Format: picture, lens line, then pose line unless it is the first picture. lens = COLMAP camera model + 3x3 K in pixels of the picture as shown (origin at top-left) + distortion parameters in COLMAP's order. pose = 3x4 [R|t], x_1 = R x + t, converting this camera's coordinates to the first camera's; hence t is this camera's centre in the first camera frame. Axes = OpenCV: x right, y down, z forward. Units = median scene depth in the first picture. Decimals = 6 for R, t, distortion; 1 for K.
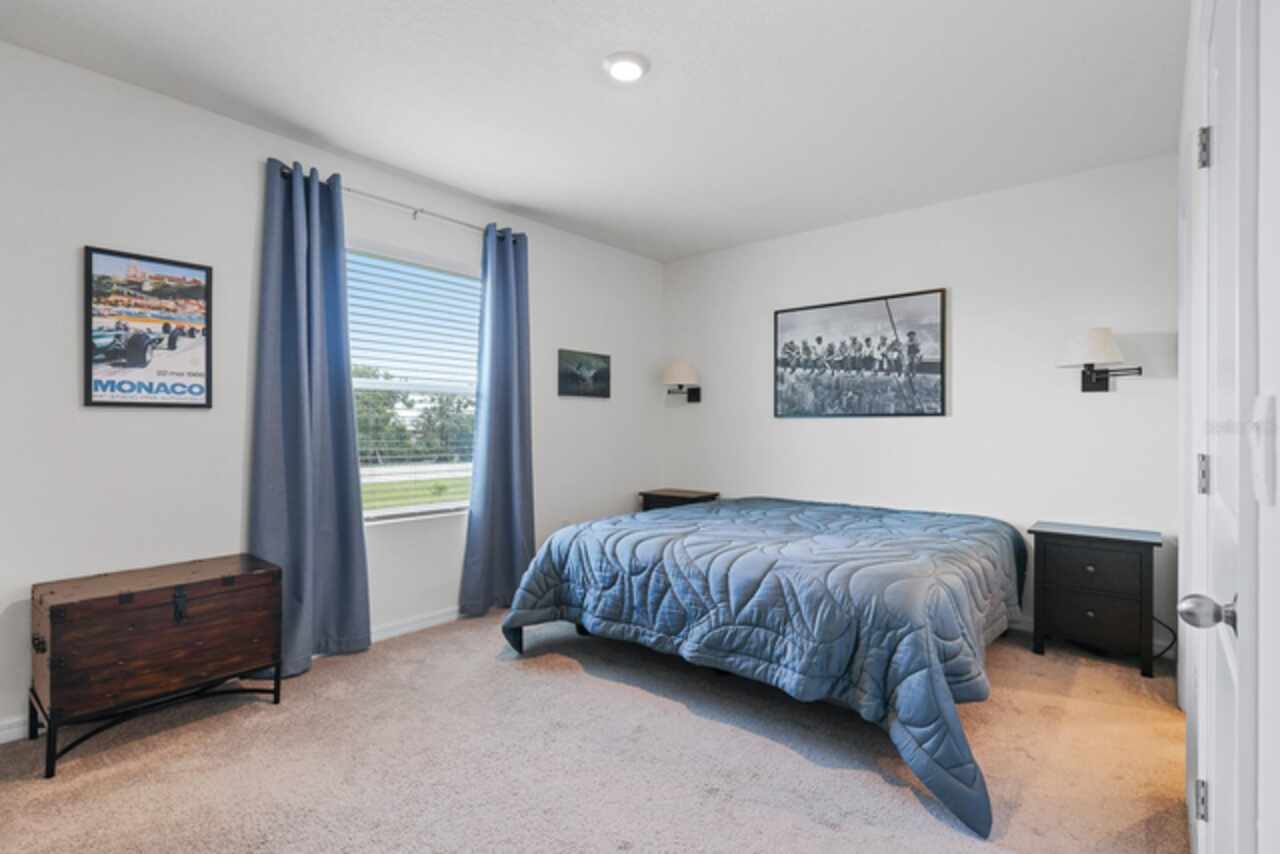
lens RADIAL K [[604.6, 0, 630.1], [0, 604.6, 415.0], [0, 0, 1]] dist [-0.003498, 0.000583]
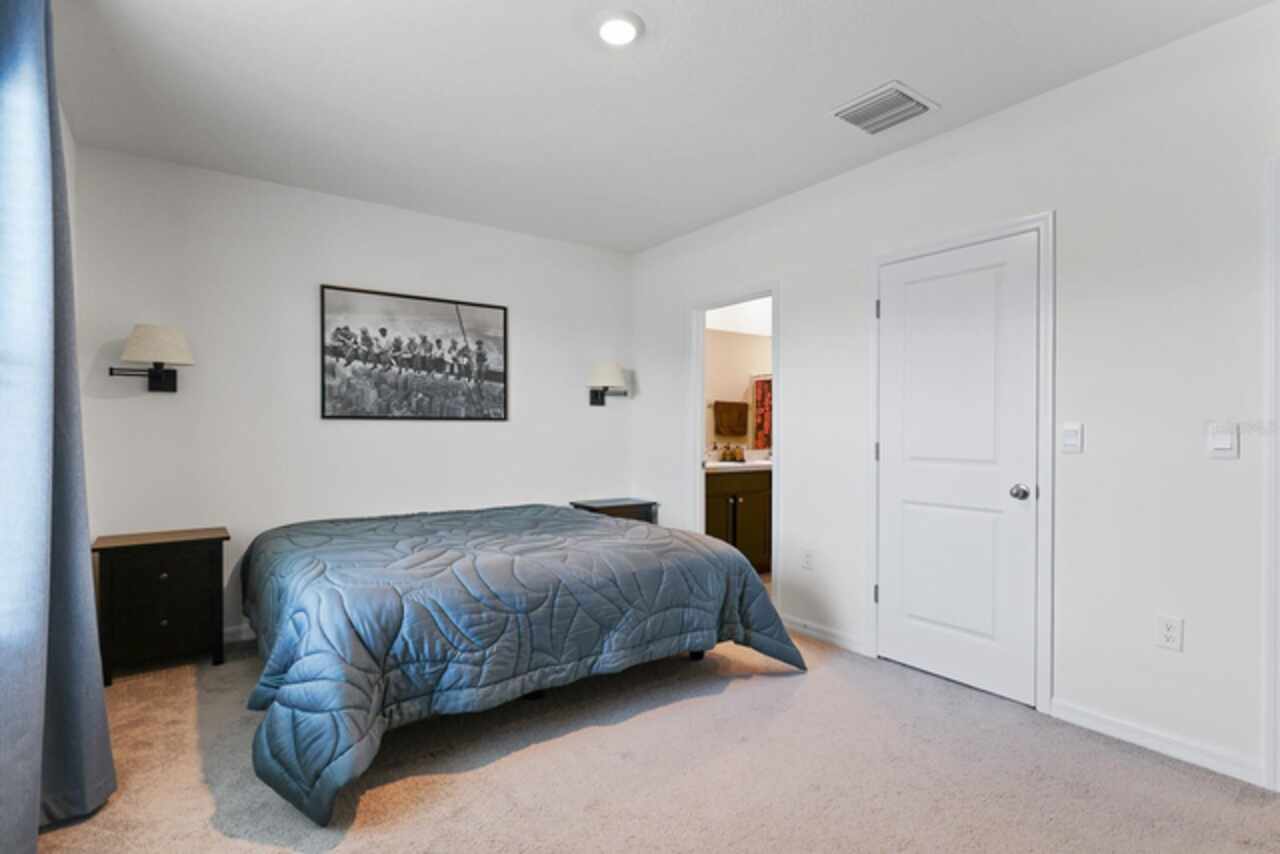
lens RADIAL K [[637.3, 0, 638.3], [0, 637.3, 435.0], [0, 0, 1]] dist [-0.003405, -0.001094]
pose [[0.227606, -0.008773, 0.973714, -0.544526], [-0.019851, 0.999710, 0.013648, 0.006845], [-0.973551, -0.022436, 0.227366, 0.452278]]
